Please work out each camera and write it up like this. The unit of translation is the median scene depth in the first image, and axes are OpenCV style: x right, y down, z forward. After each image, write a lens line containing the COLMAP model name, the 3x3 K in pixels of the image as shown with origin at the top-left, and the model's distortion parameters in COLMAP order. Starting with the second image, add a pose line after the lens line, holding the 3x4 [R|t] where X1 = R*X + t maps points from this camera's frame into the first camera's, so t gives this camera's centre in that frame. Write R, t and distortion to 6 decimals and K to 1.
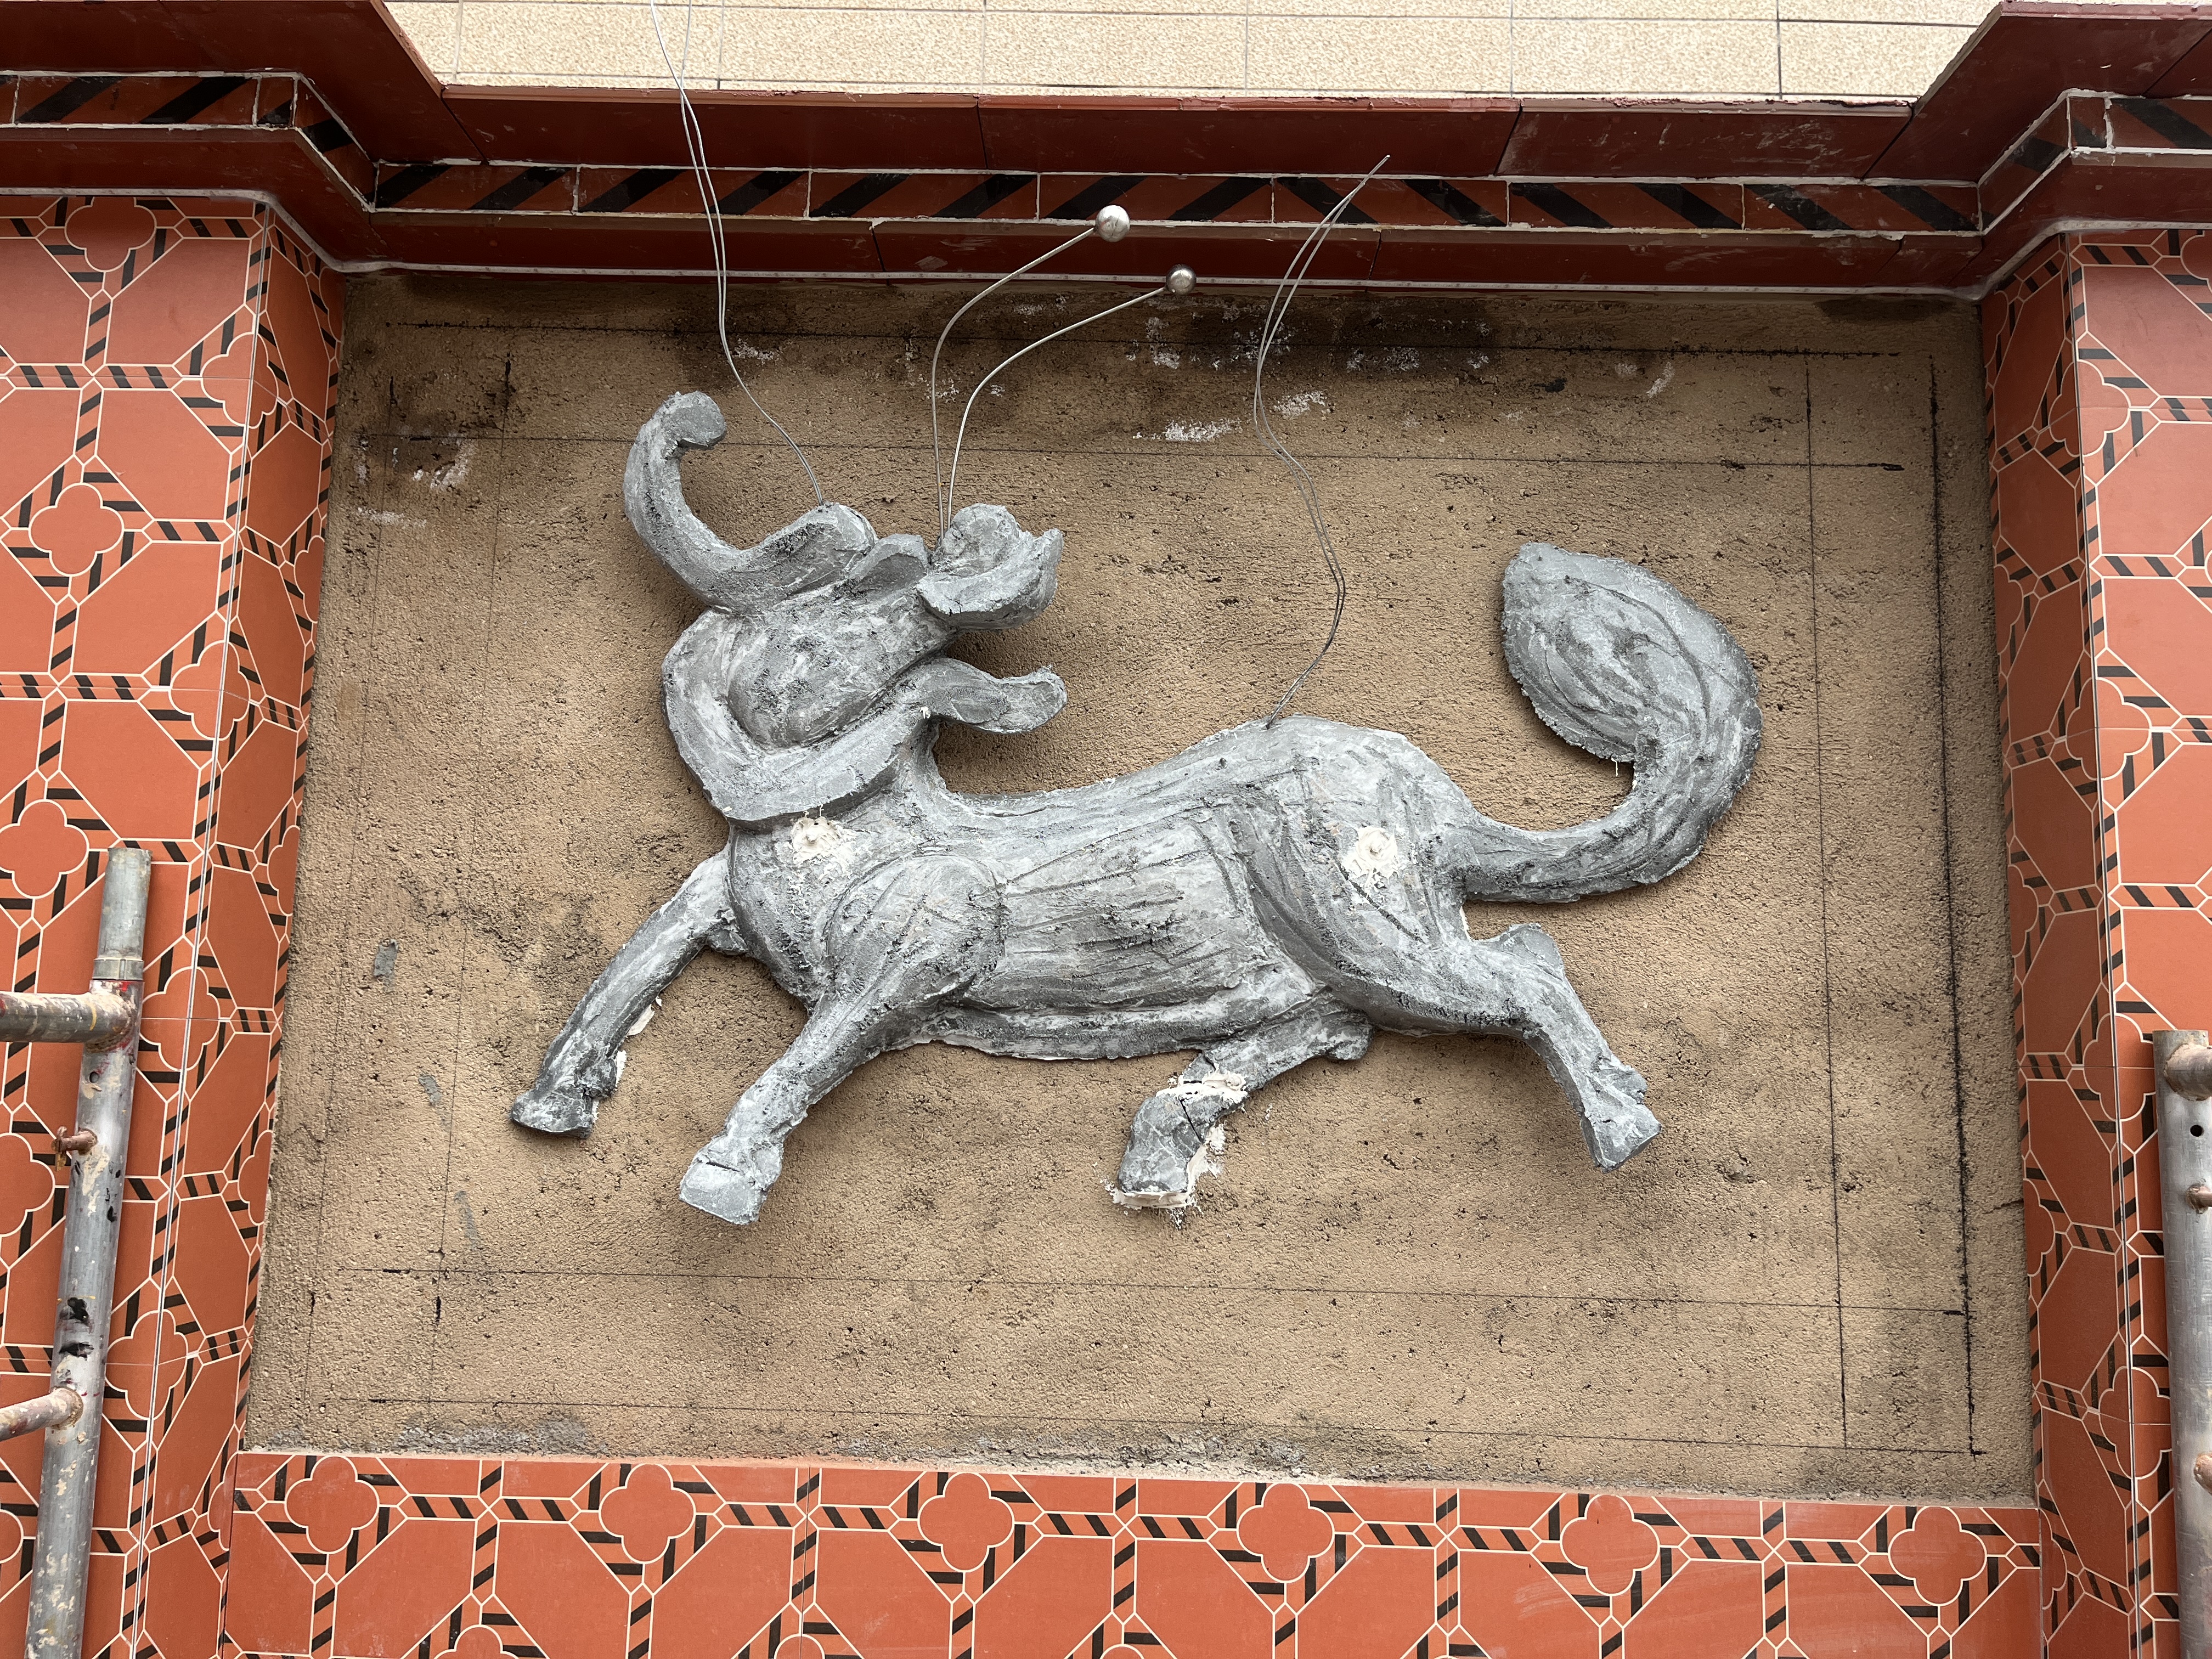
lens RADIAL K [[1693.0, 0, 1103.0], [0, 1693.0, 822.6], [0, 0, 1]] dist [0.064433, -0.094289]
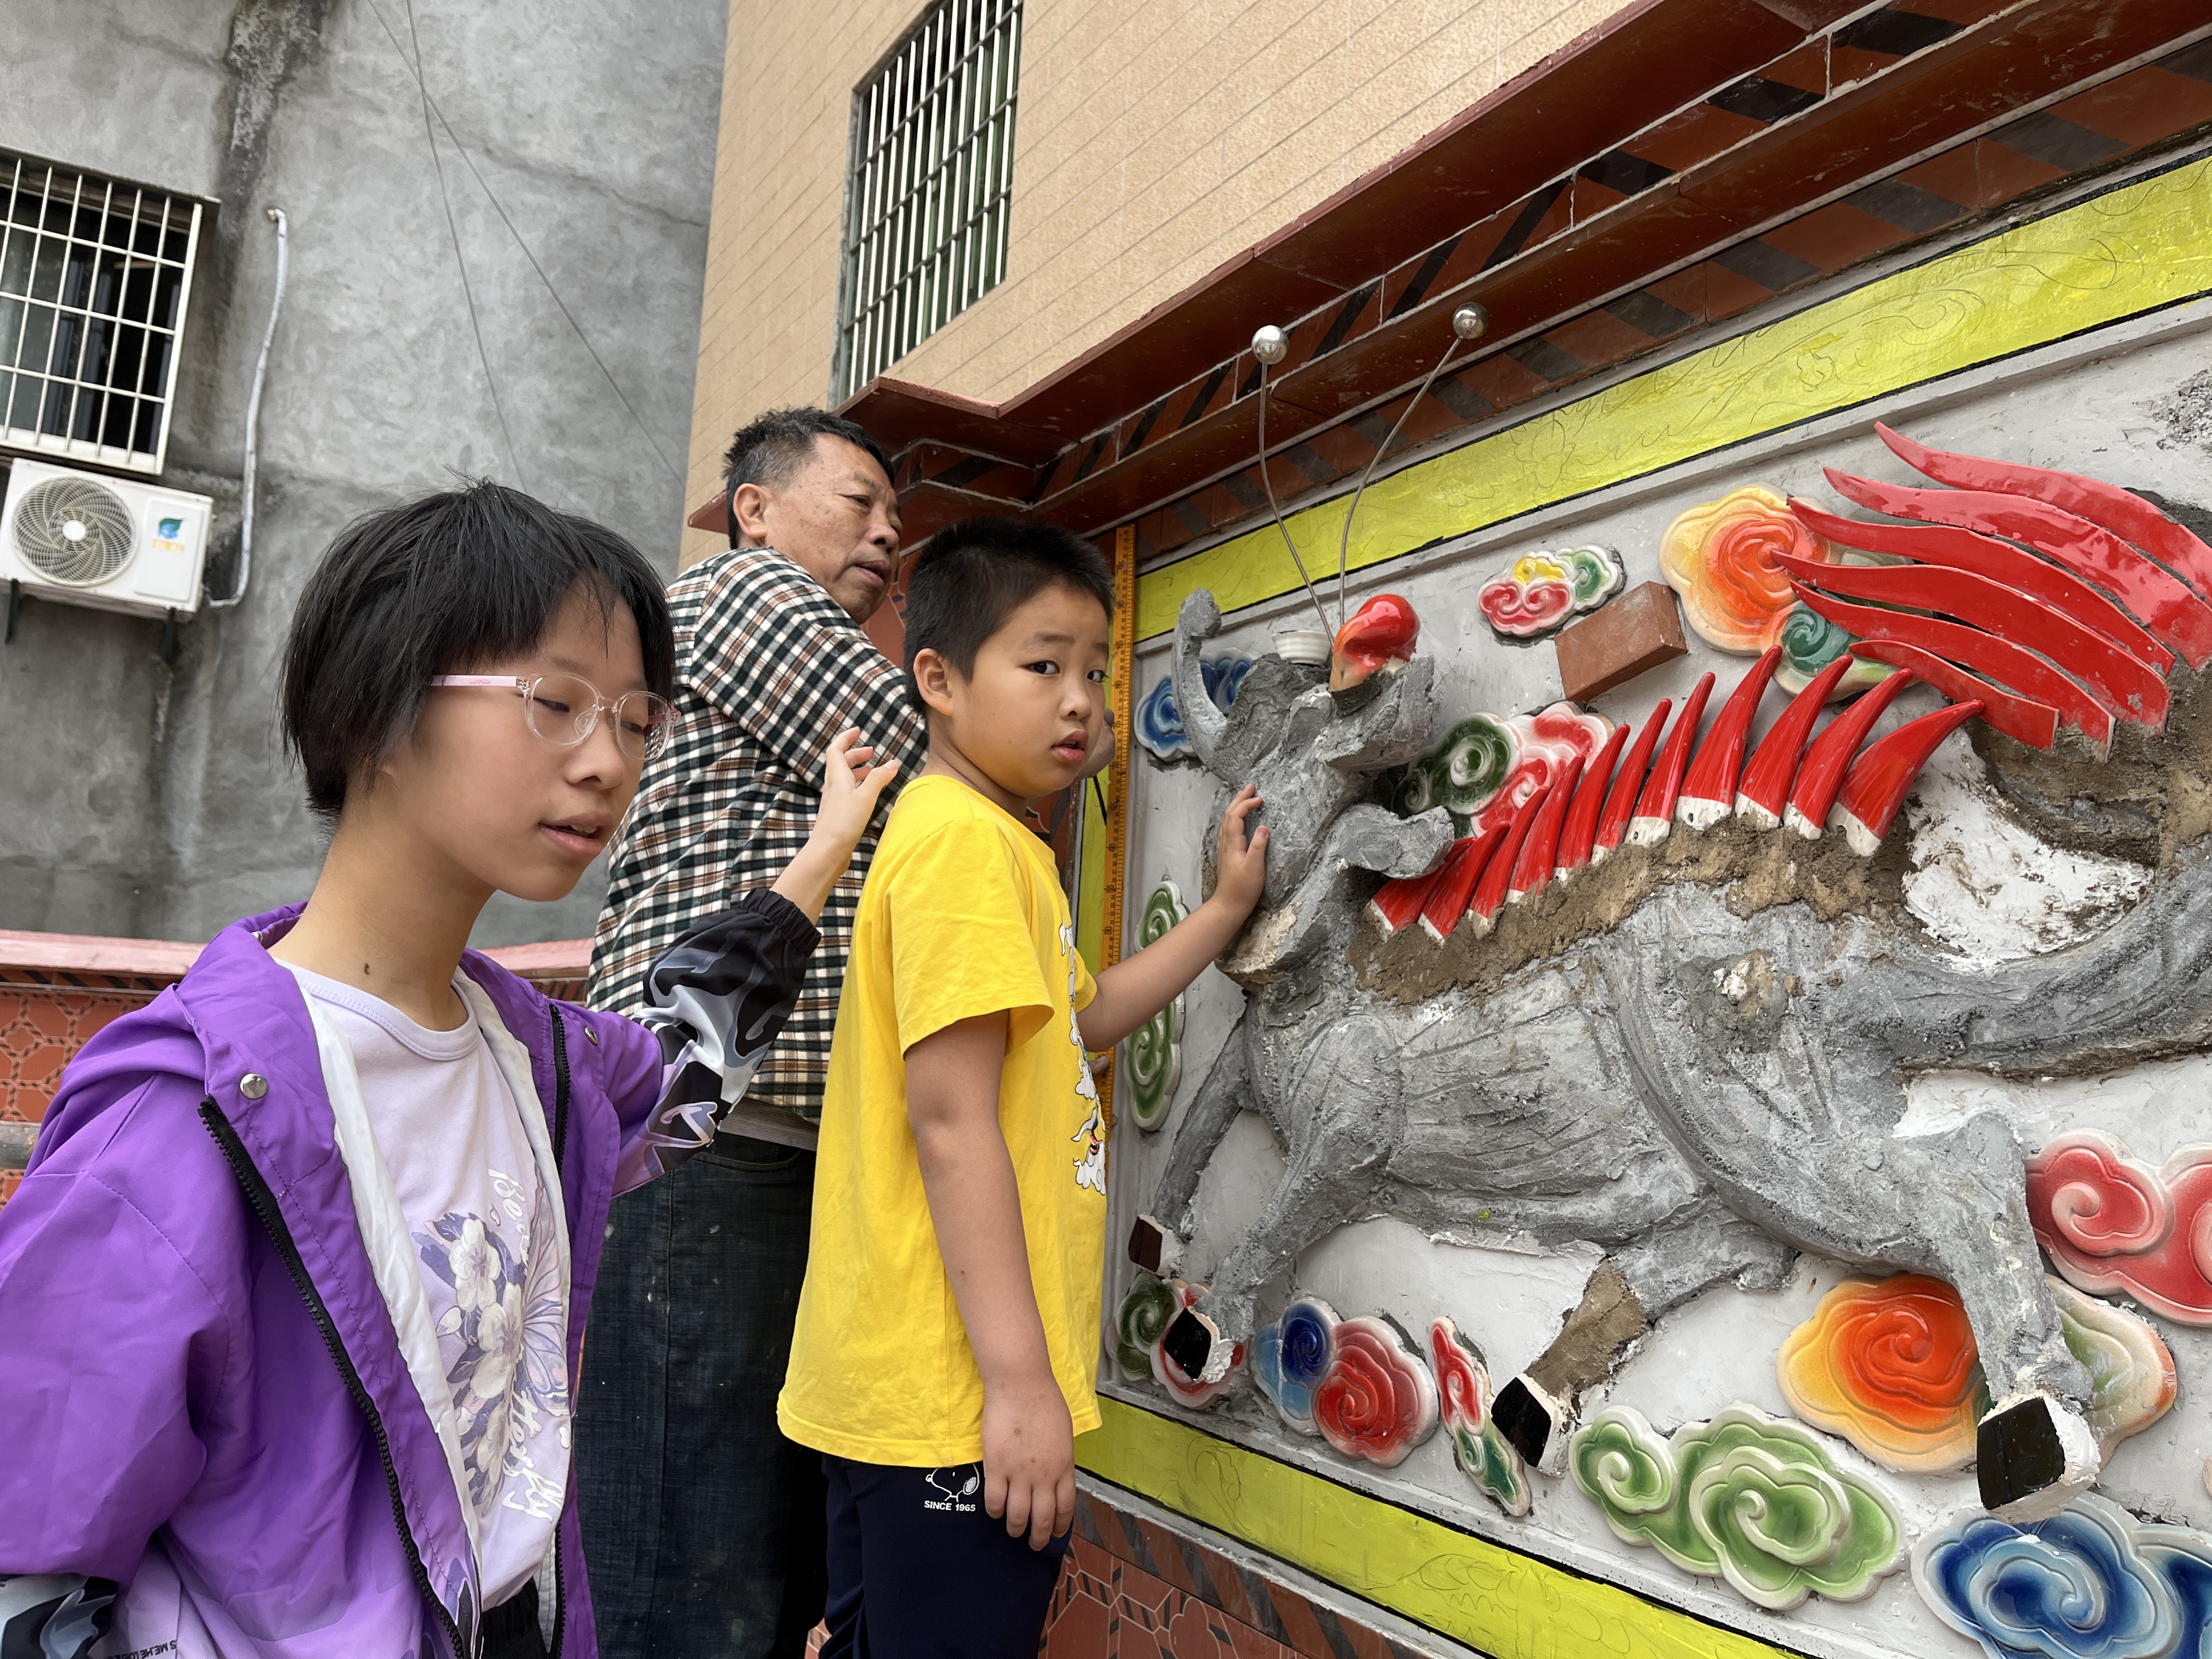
lens RADIAL K [[1693.0, 0, 1088.2], [0, 1693.0, 809.0], [0, 0, 1]] dist [0.064433, -0.094289]
pose [[0.537042, -0.119217, -0.835089, 0.630171], [0.076309, 0.992770, -0.092653, -0.018845], [0.840097, -0.013966, 0.542256, 0.365881]]
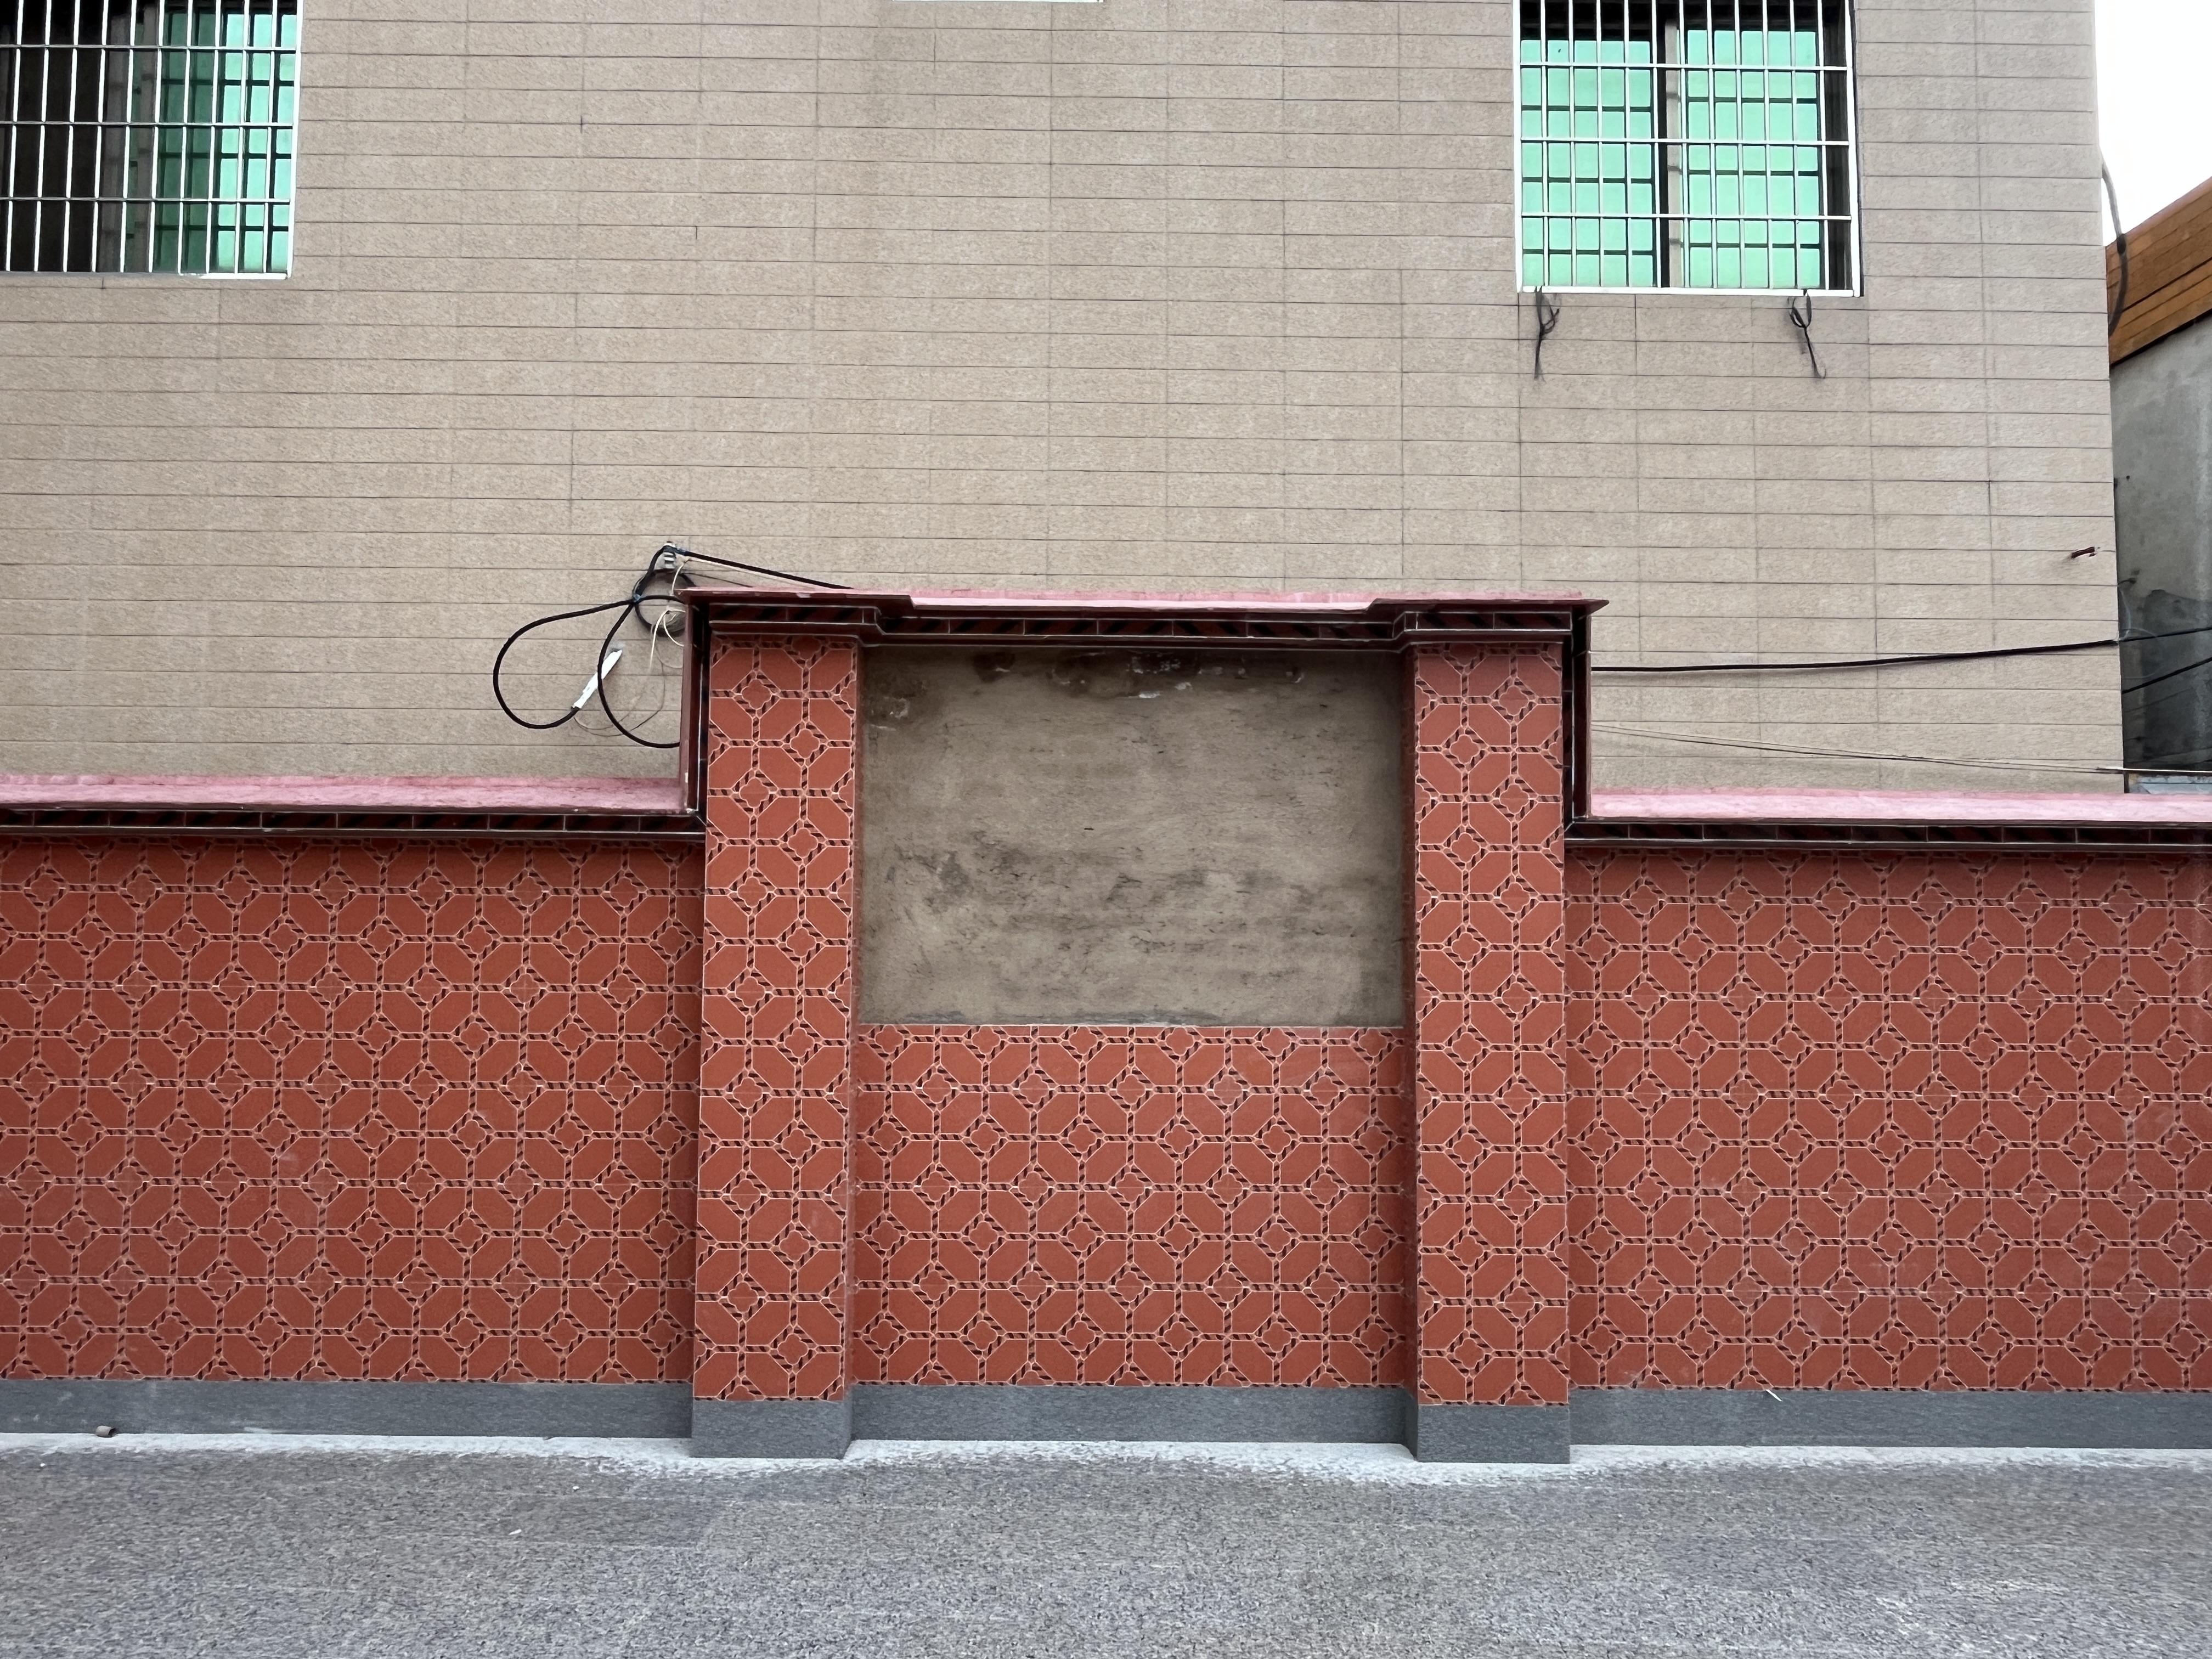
lens RADIAL K [[1492.8, 0, 1108.5], [0, 1492.8, 826.2], [0, 0, 1]] dist [-0.006472, -0.000197]
pose [[0.999315, -0.015594, 0.033551, -0.118425], [0.012886, 0.996752, 0.079489, -0.225183], [-0.034681, -0.079002, 0.996271, -1.789722]]
